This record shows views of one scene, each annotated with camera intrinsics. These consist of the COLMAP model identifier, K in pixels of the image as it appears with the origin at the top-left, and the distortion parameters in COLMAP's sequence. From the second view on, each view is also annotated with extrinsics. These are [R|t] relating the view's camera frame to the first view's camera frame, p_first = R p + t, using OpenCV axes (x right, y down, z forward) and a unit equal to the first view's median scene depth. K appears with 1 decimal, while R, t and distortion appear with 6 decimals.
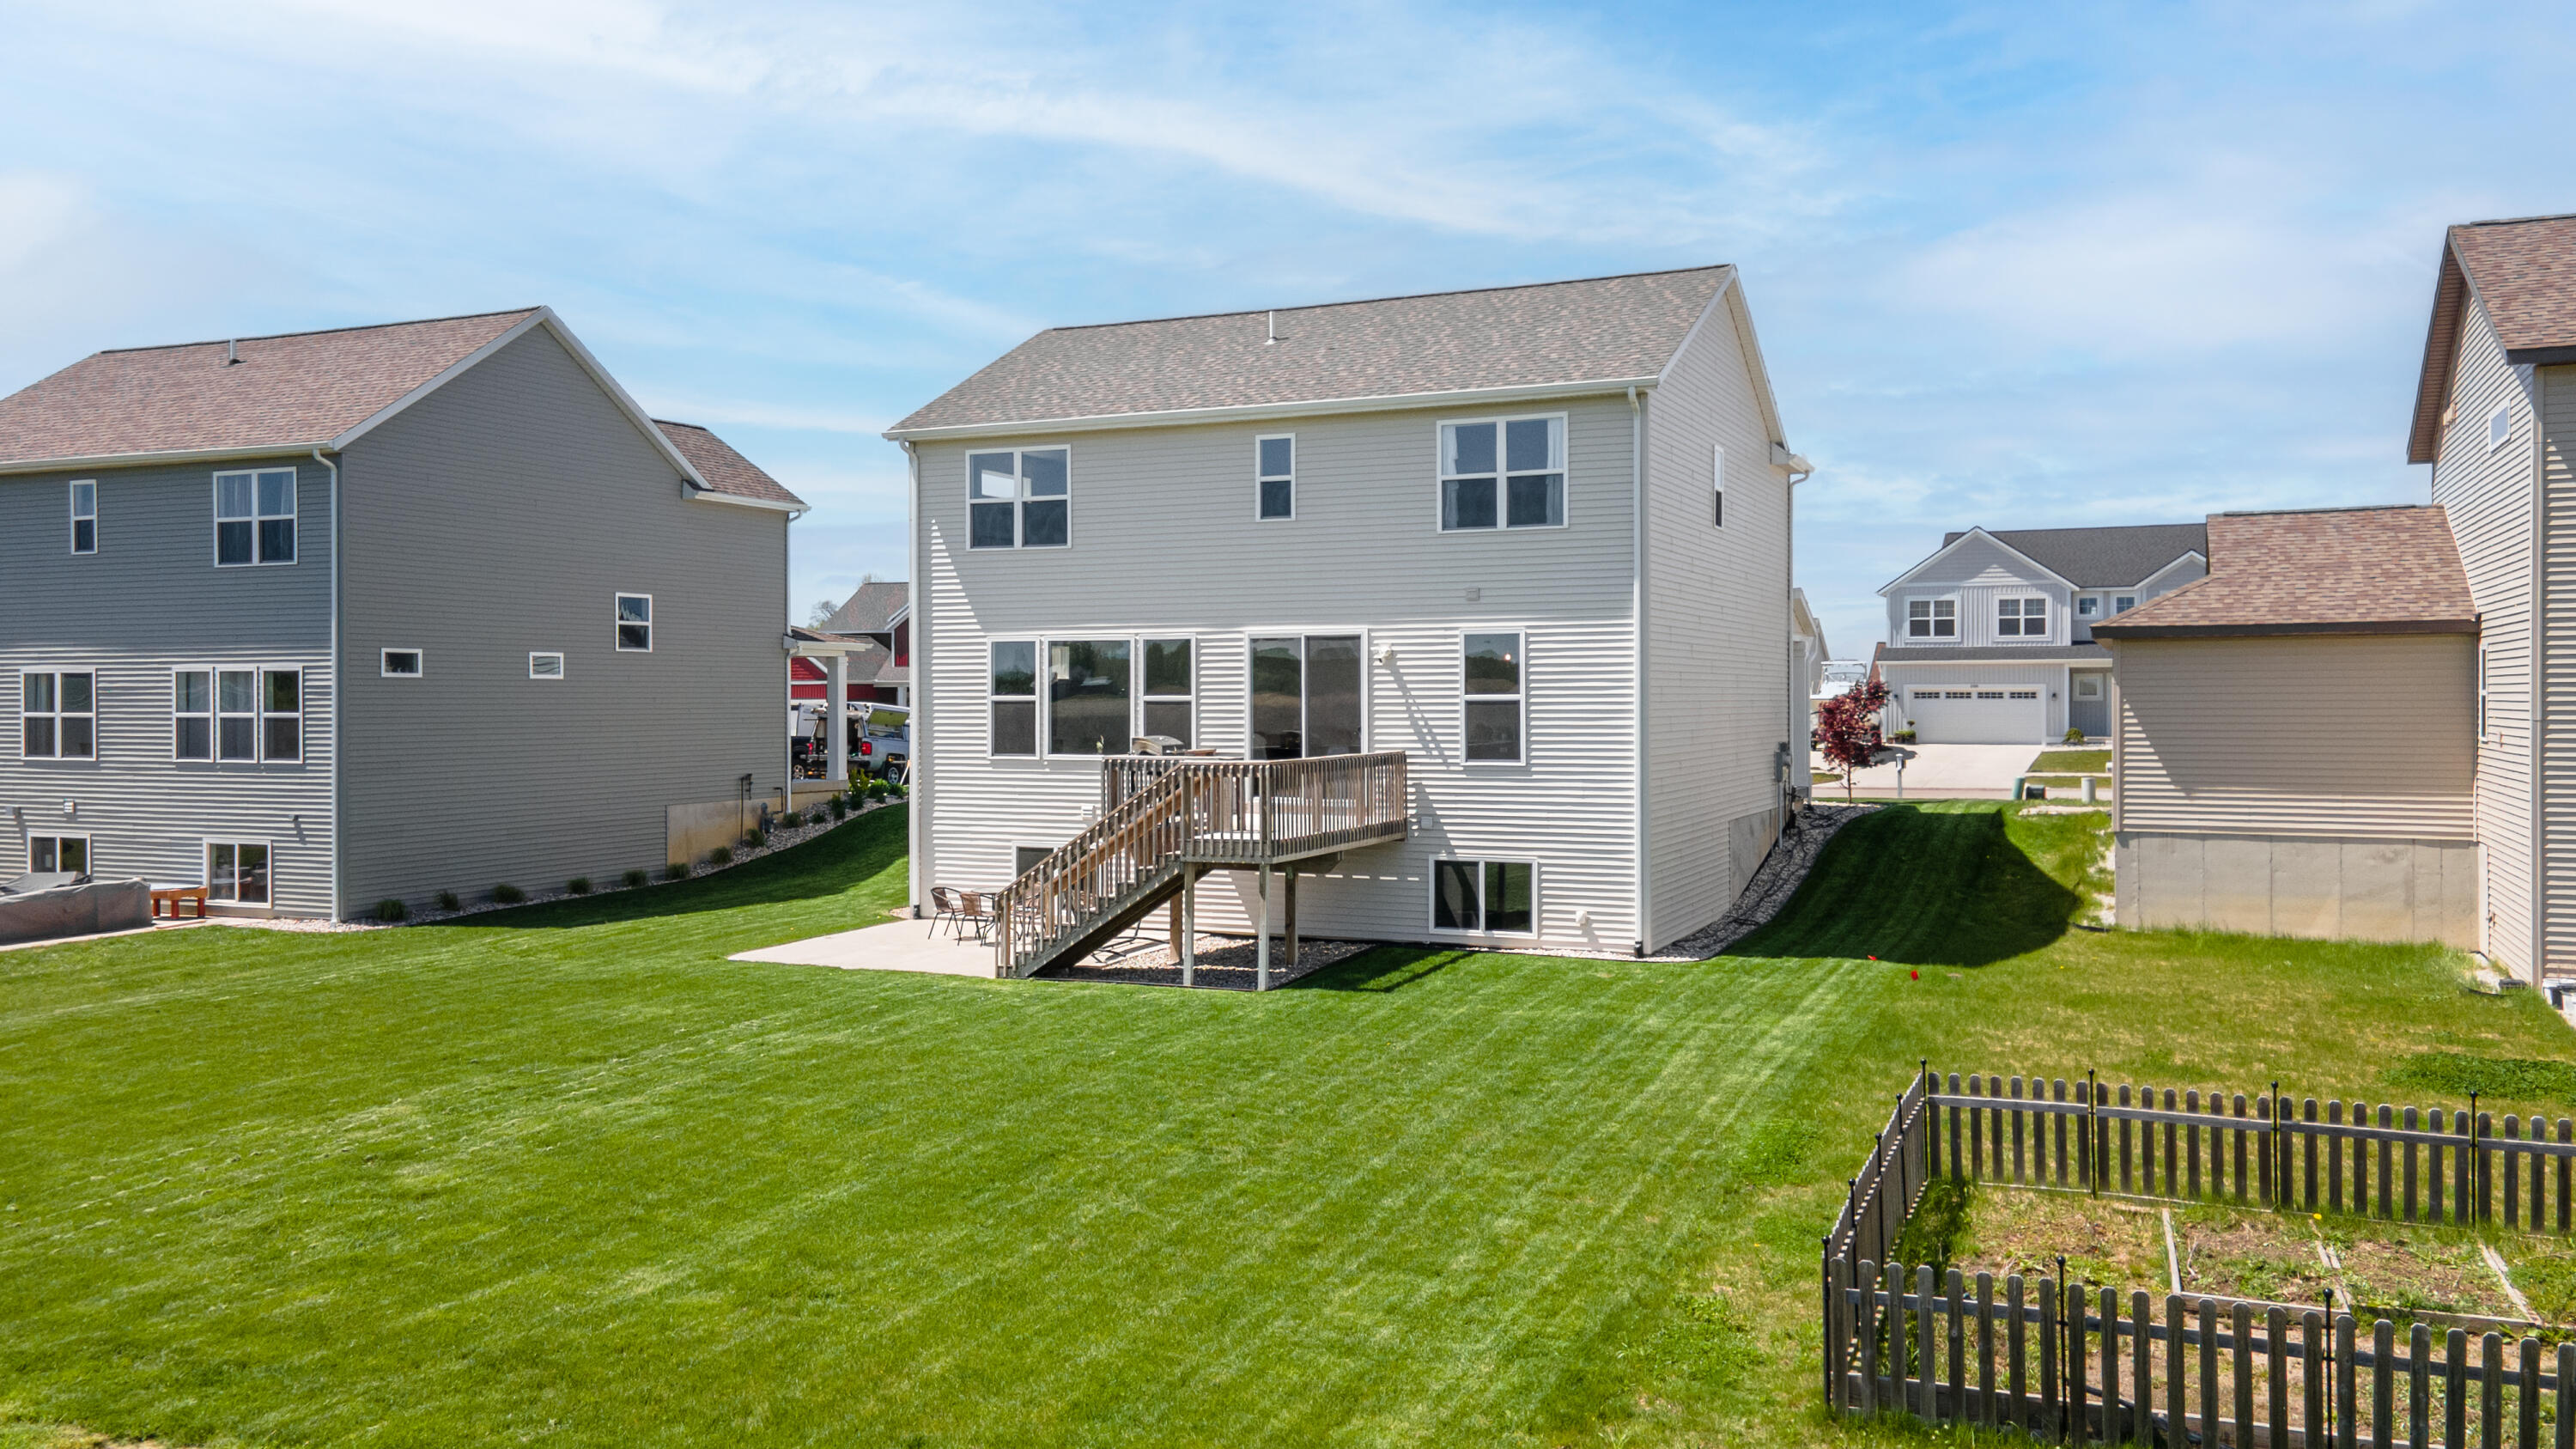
lens RADIAL K [[1923.2, 0, 1288.0], [0, 1923.2, 724.5], [0, 0, 1]] dist [0.036701, 0.001996]
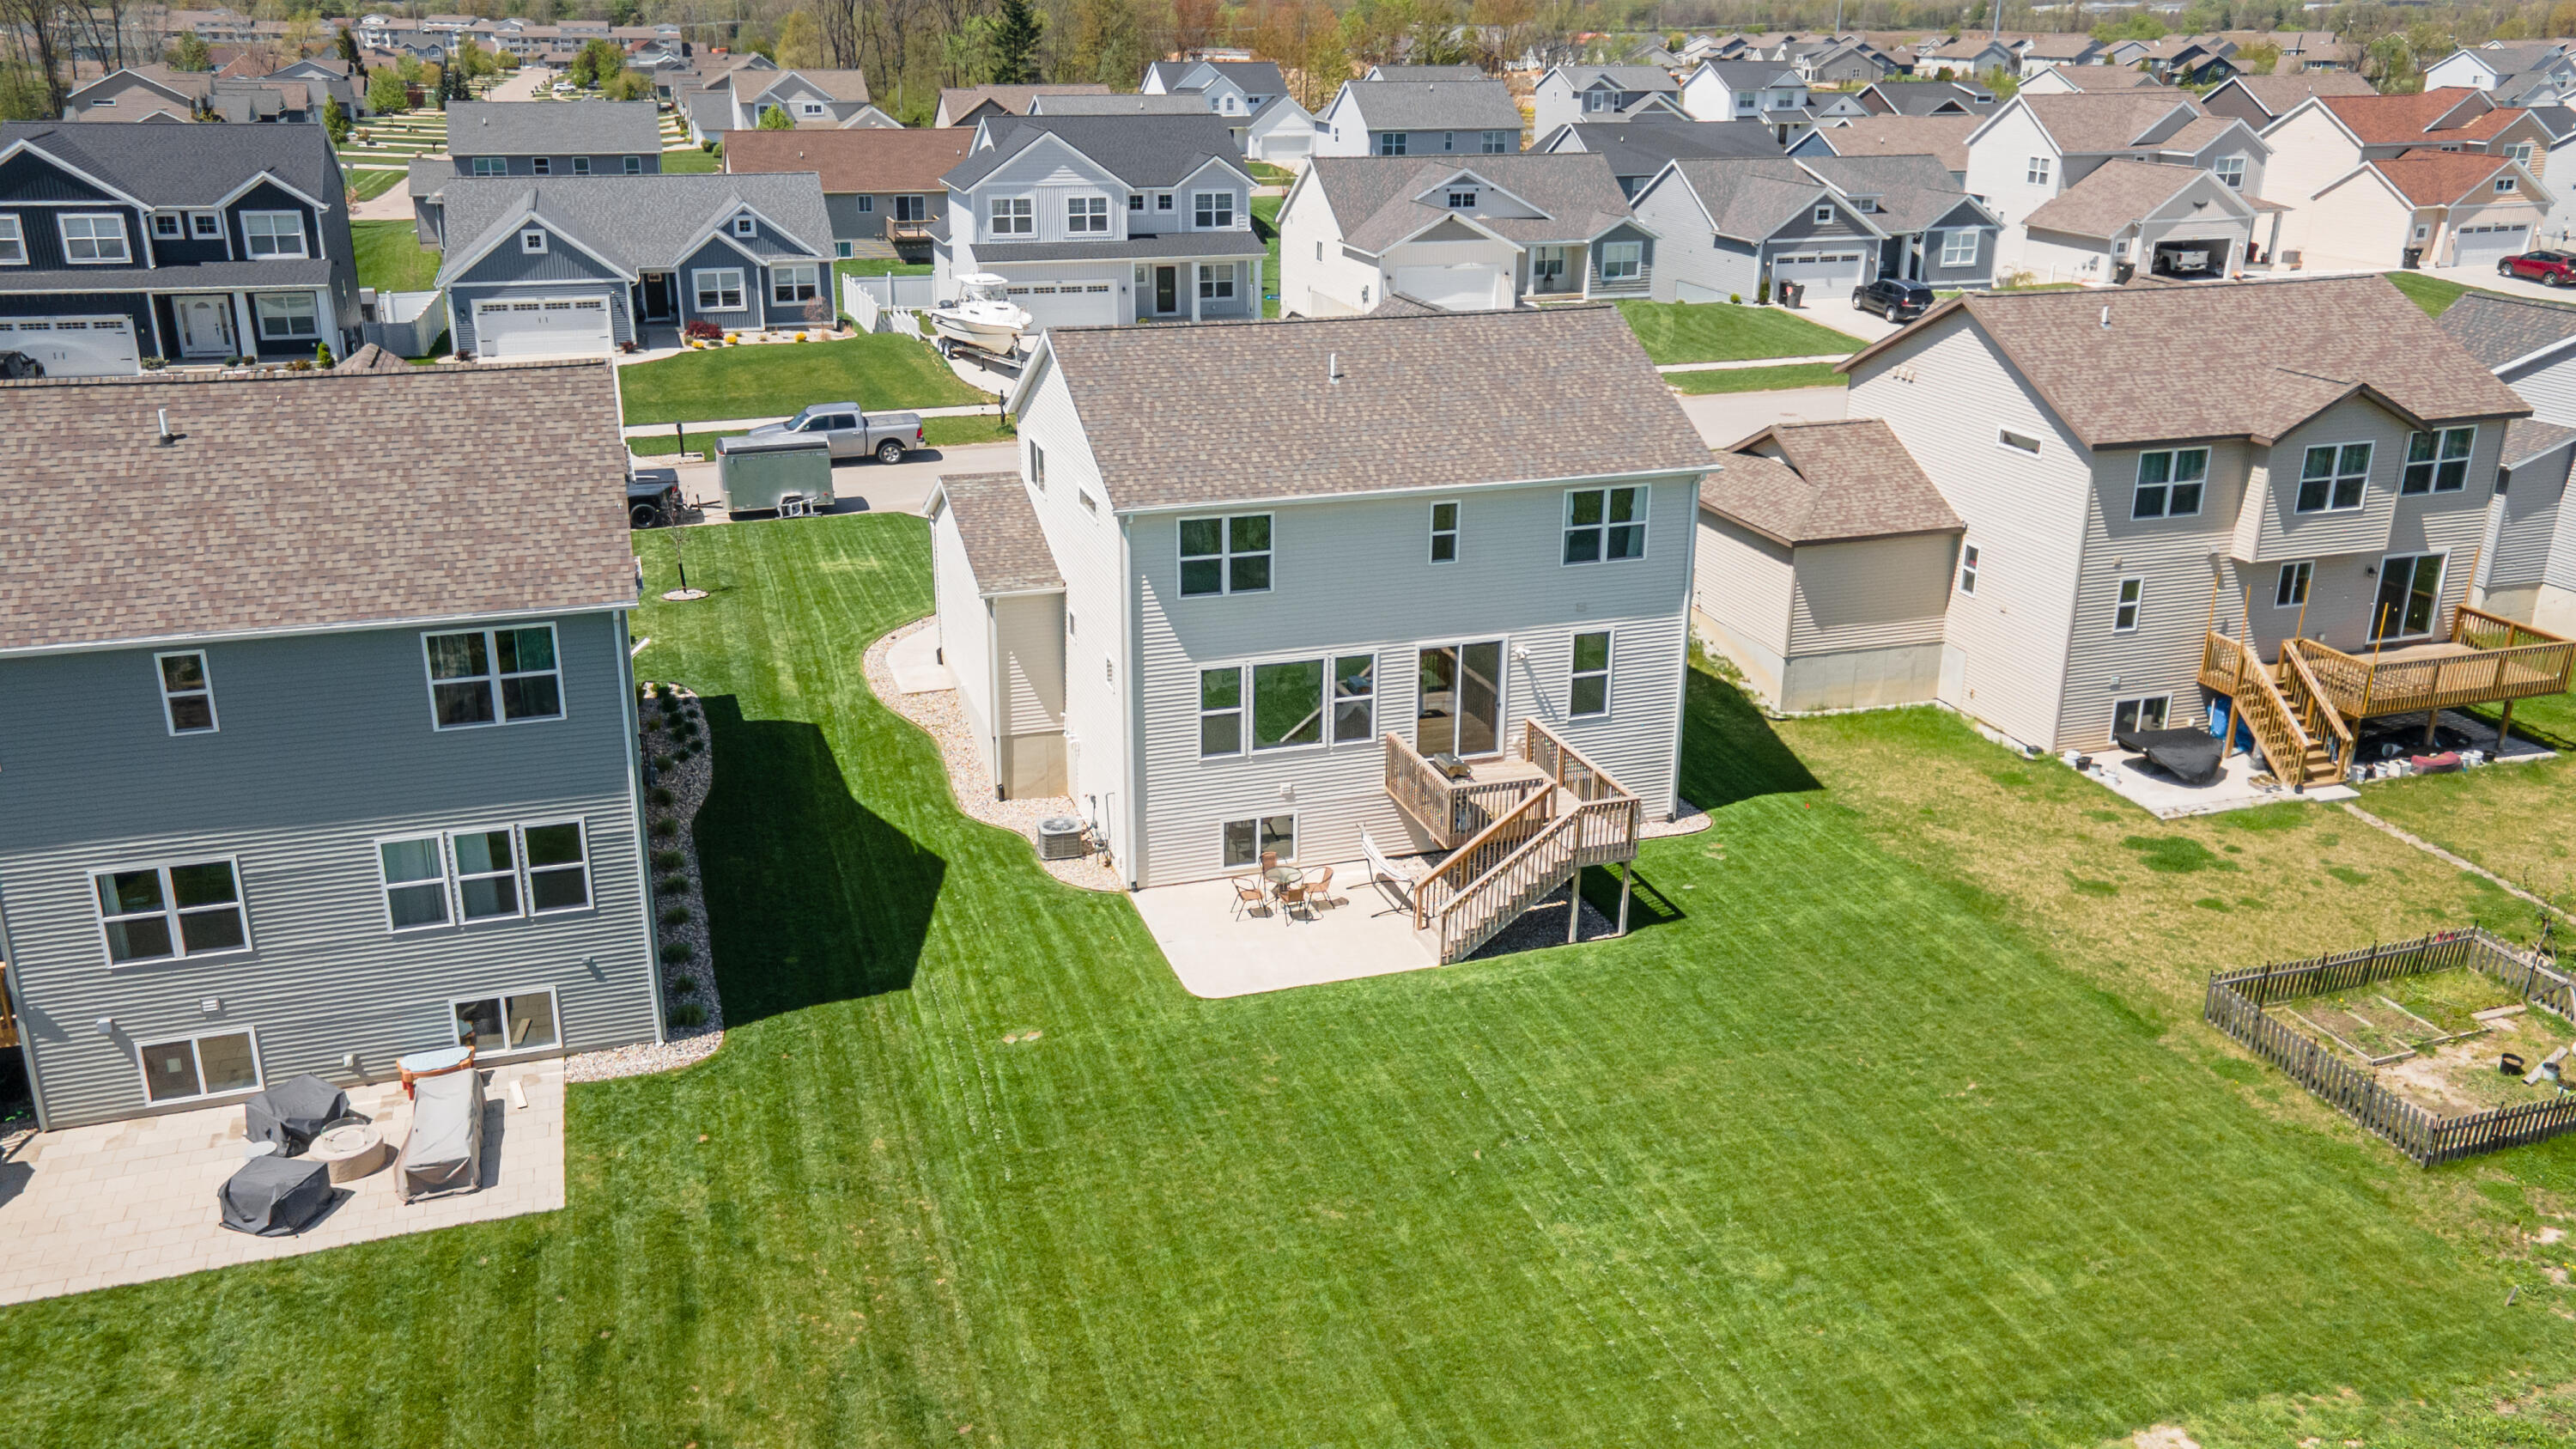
lens RADIAL K [[2090.7, 0, 1288.0], [0, 2090.7, 724.5], [0, 0, 1]] dist [0.007725, -0.001078]
pose [[0.723798, -0.226570, 0.651753, -0.923747], [-0.003258, 0.943421, 0.331581, -0.421567], [-0.690004, -0.242121, 0.682108, 0.053349]]
